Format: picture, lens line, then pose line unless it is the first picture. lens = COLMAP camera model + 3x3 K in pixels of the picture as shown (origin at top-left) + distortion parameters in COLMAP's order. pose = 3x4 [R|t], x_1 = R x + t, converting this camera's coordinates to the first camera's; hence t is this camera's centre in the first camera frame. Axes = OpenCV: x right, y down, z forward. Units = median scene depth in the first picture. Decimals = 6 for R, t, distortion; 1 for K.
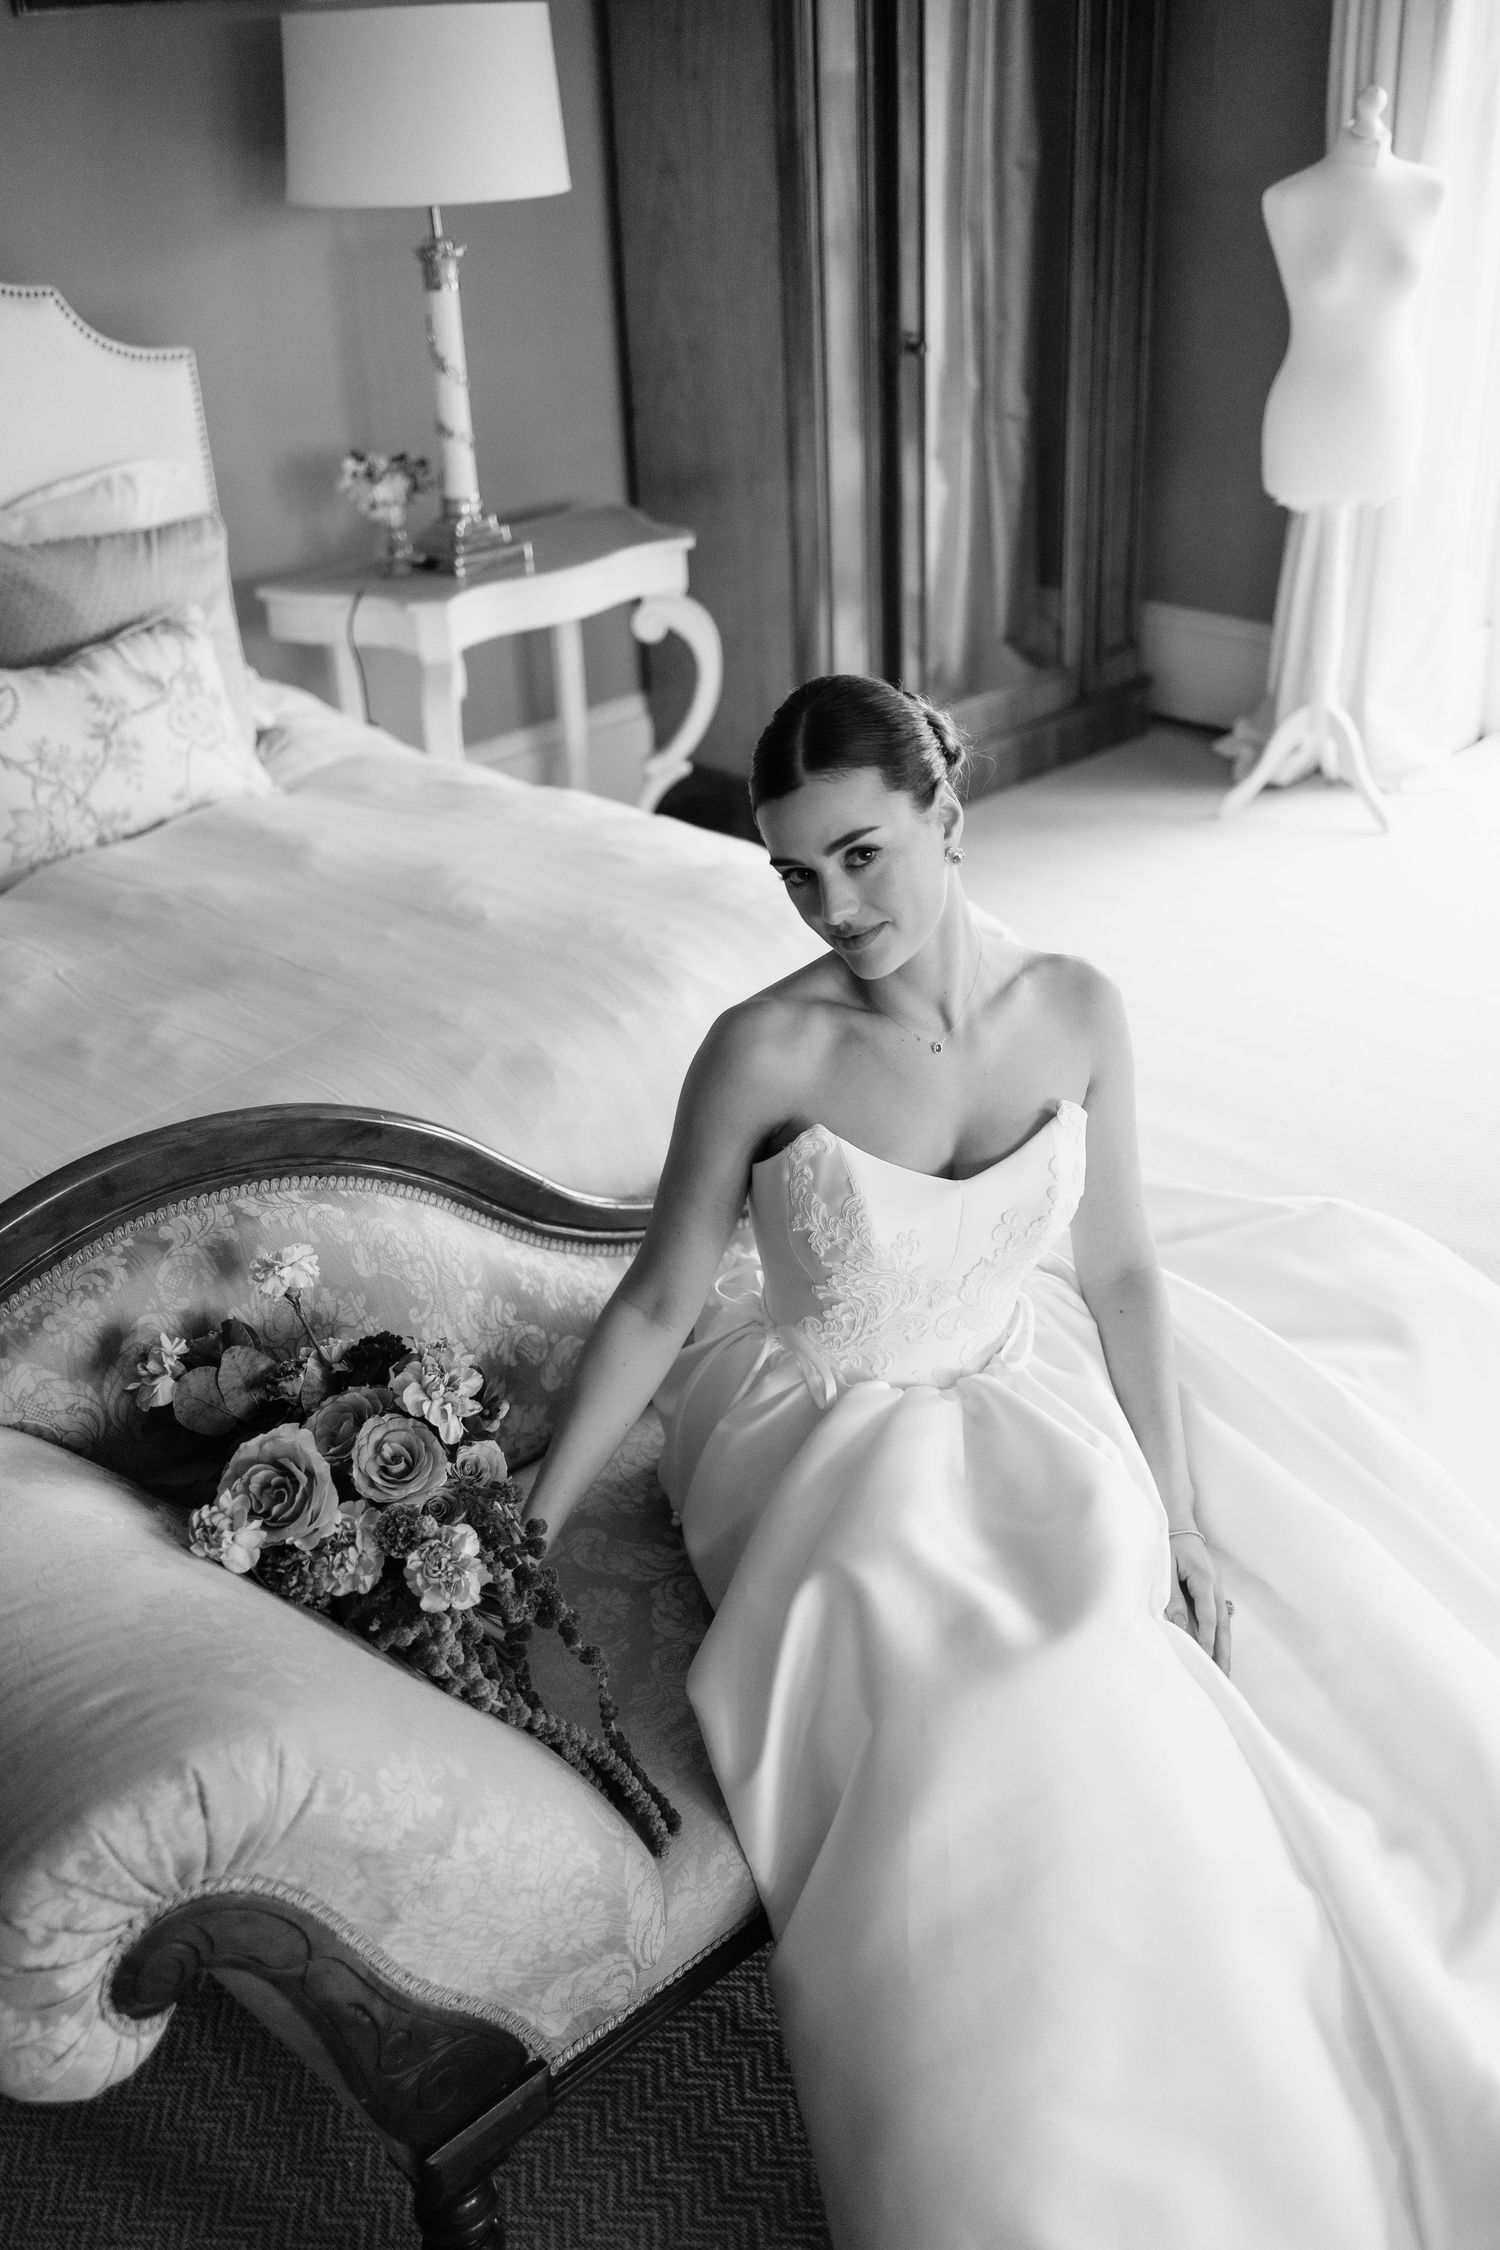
lens RADIAL K [[2272.0, 0, 750.0], [0, 2272.0, 1125.0], [0, 0, 1]] dist [-0.002132, -0.005524]
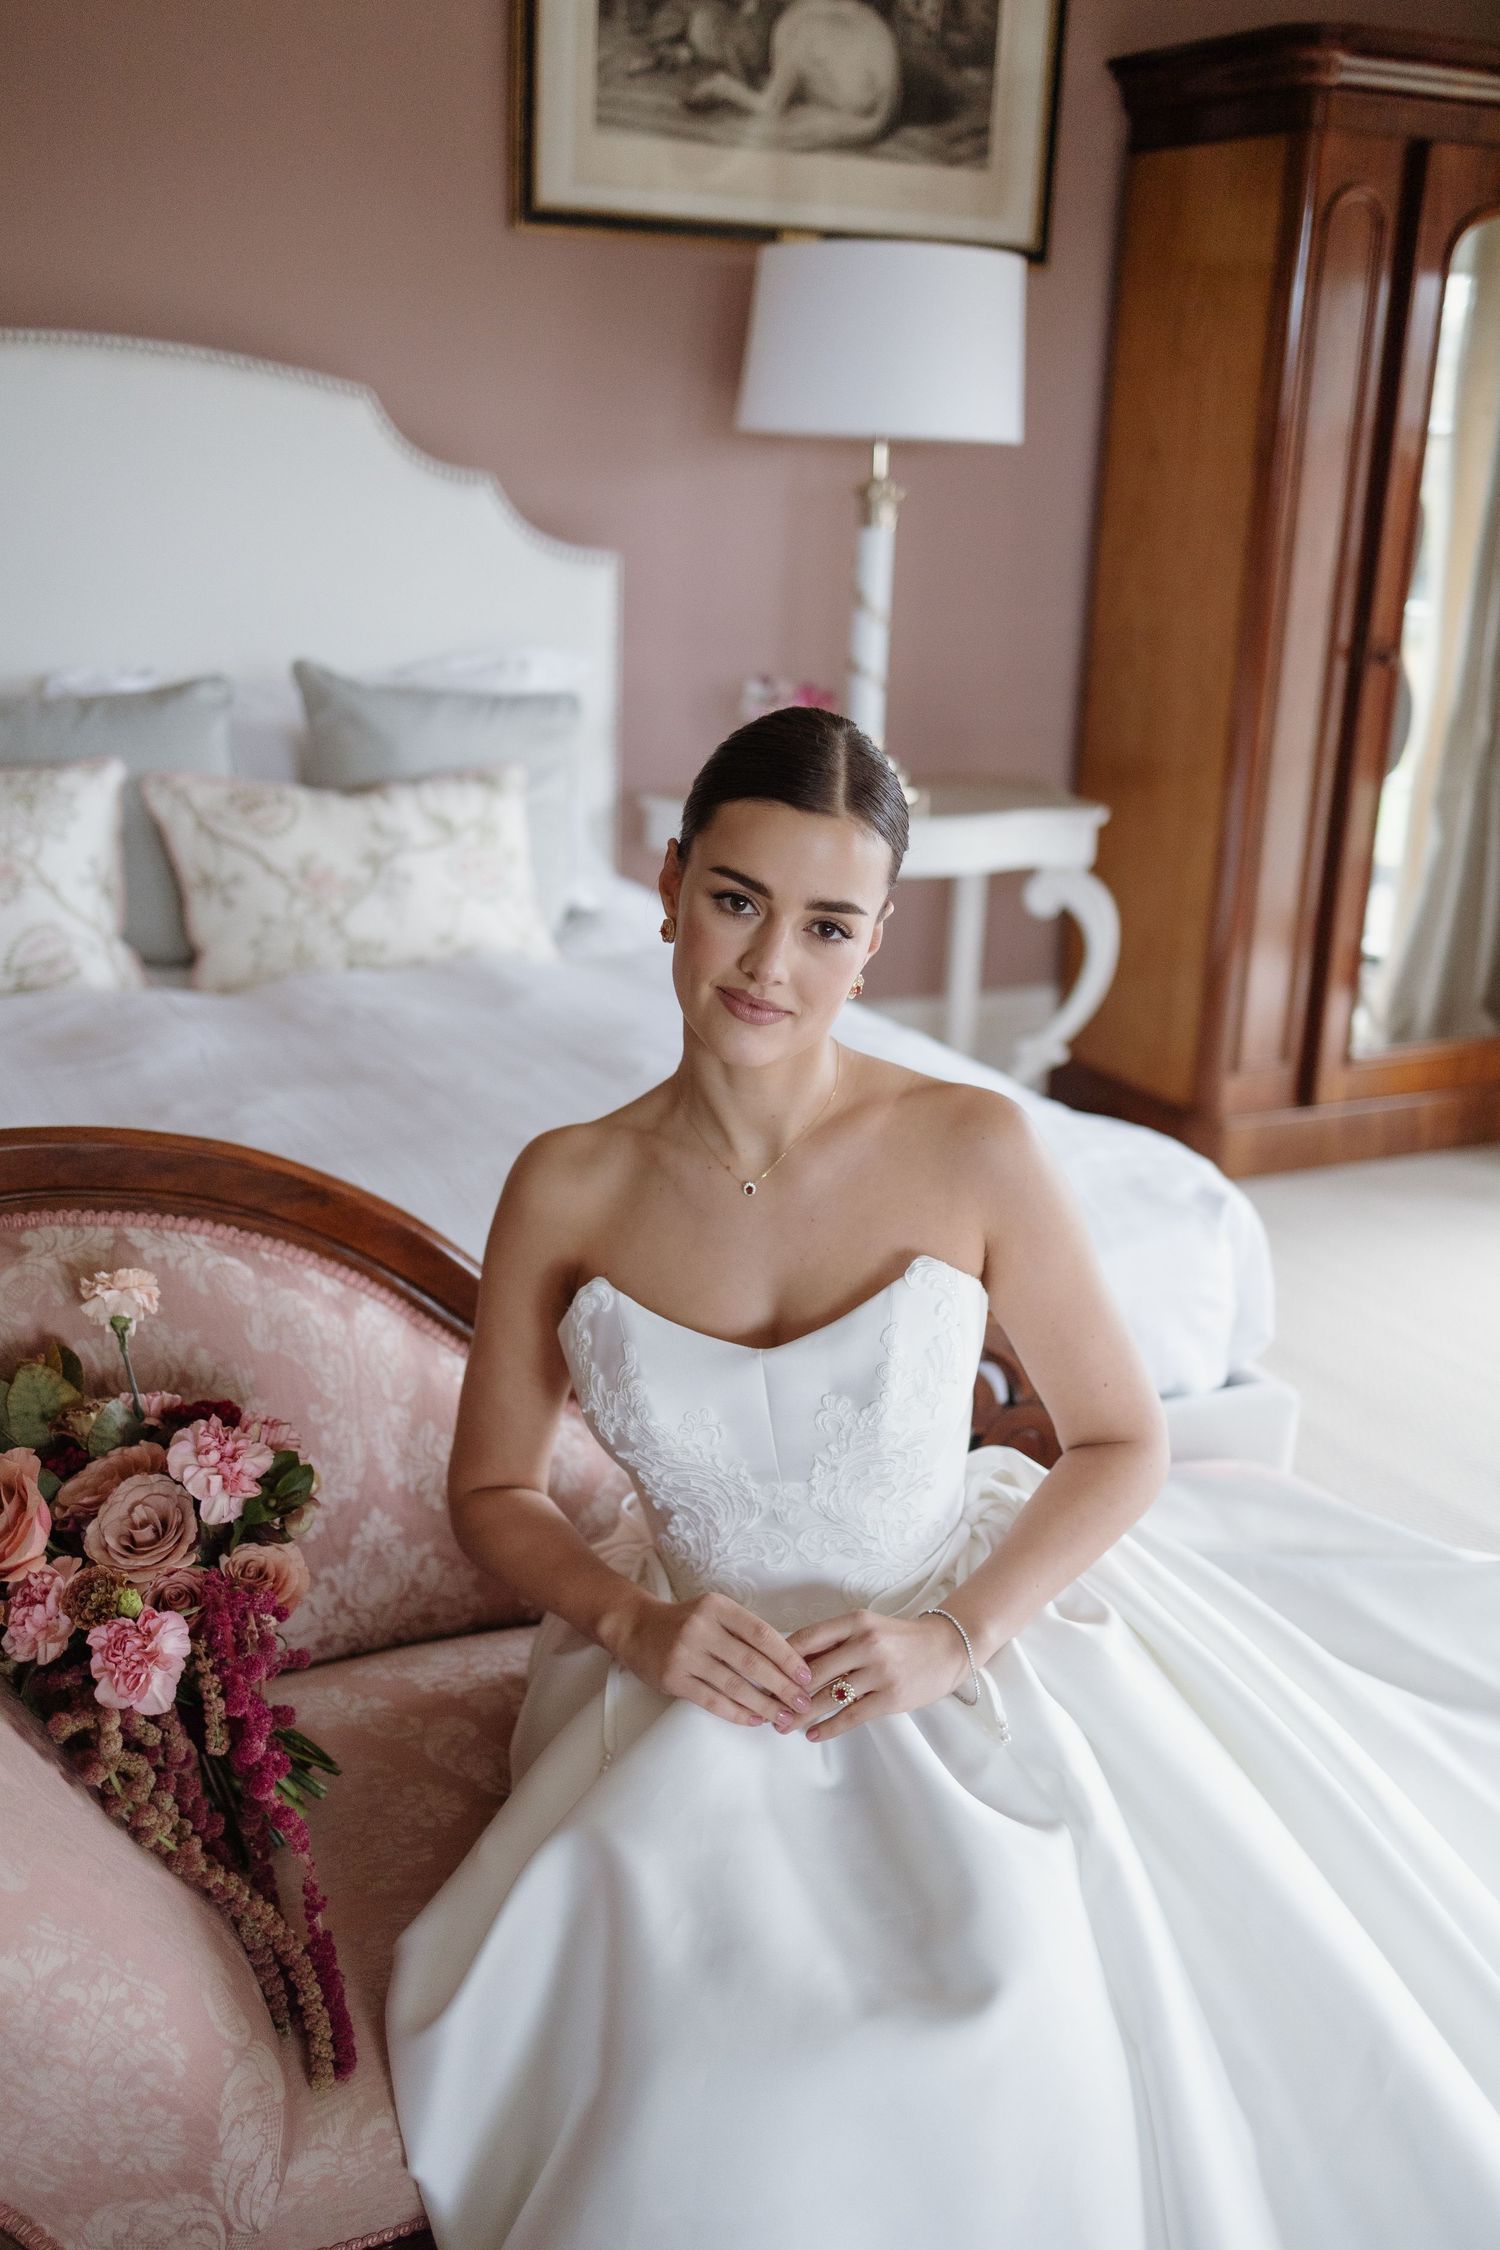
lens RADIAL K [[2272.0, 0, 750.0], [0, 2272.0, 1125.0], [0, 0, 1]] dist [-0.002132, -0.005524]
pose [[0.949249, 0.166121, -0.267076, 0.147151], [-0.209934, 0.966946, -0.144714, 0.044785], [0.234209, 0.193438, 0.952748, 0.126067]]
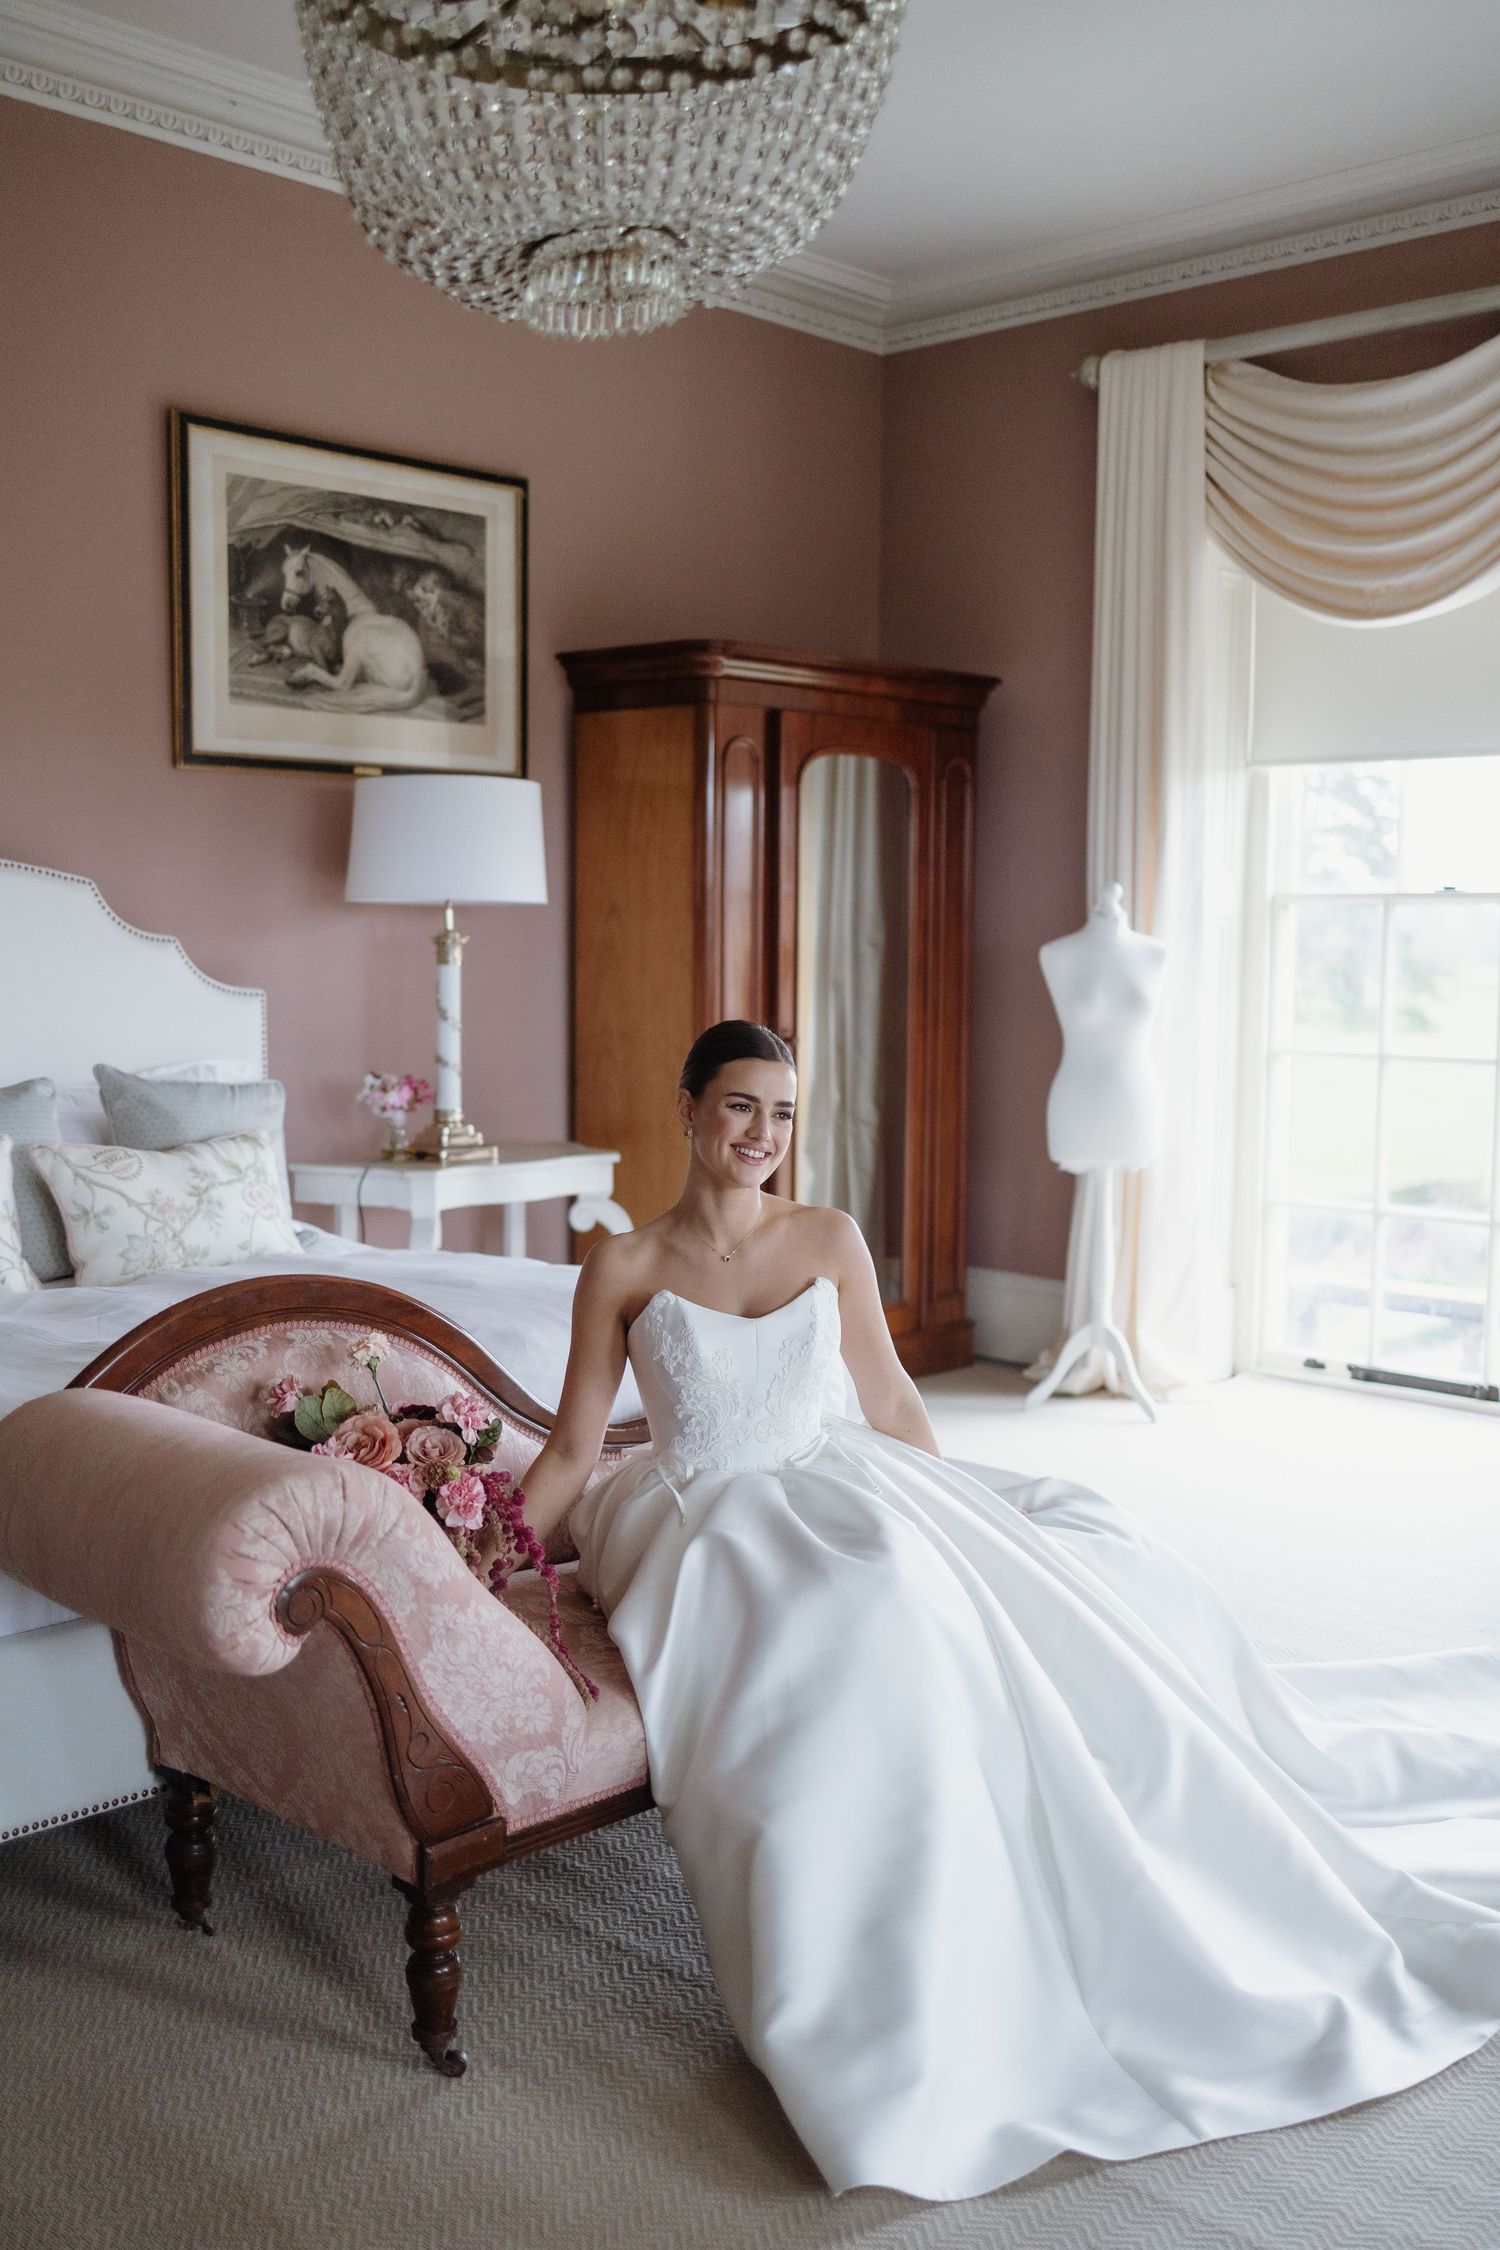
lens RADIAL K [[2283.7, 0, 788.8], [0, 2283.7, 1028.6], [0, 0, 1]] dist [0.001075, 0.006933]
pose [[0.997055, 0.051275, 0.057031, -0.007789], [-0.022988, 0.909258, -0.415597, 0.307522], [-0.073165, 0.413062, 0.907759, -0.339586]]
